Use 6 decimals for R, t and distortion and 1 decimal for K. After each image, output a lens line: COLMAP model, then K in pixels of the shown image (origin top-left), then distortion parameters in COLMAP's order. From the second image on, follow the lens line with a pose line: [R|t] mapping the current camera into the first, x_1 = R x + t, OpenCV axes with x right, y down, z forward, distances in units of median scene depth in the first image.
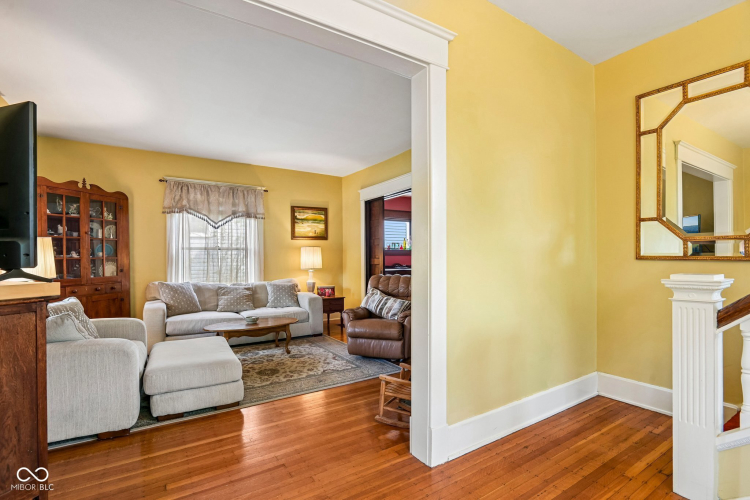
lens RADIAL K [[347.6, 0, 370.6], [0, 347.6, 259.4], [0, 0, 1]] dist [-0.013397, -0.002172]
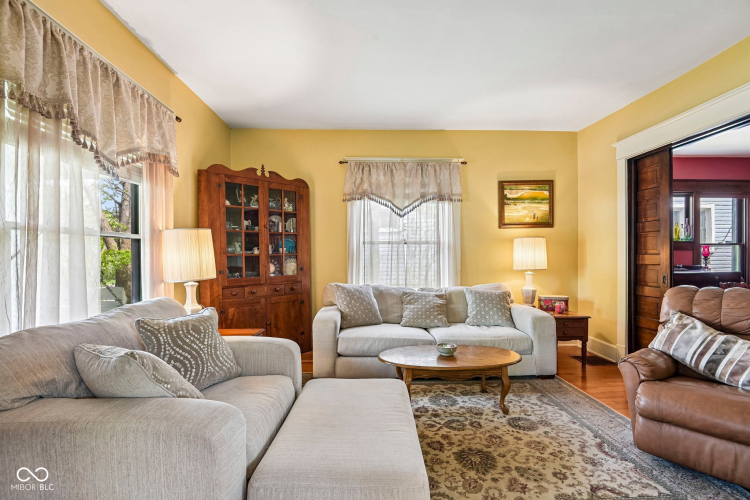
lens RADIAL K [[347.6, 0, 377.0], [0, 347.6, 261.0], [0, 0, 1]] dist [-0.013397, -0.002172]
pose [[0.869419, 0.007061, -0.494026, -0.119514], [-0.000067, 0.999900, 0.014173, -0.000053], [0.494076, -0.012289, 0.869332, 0.328559]]
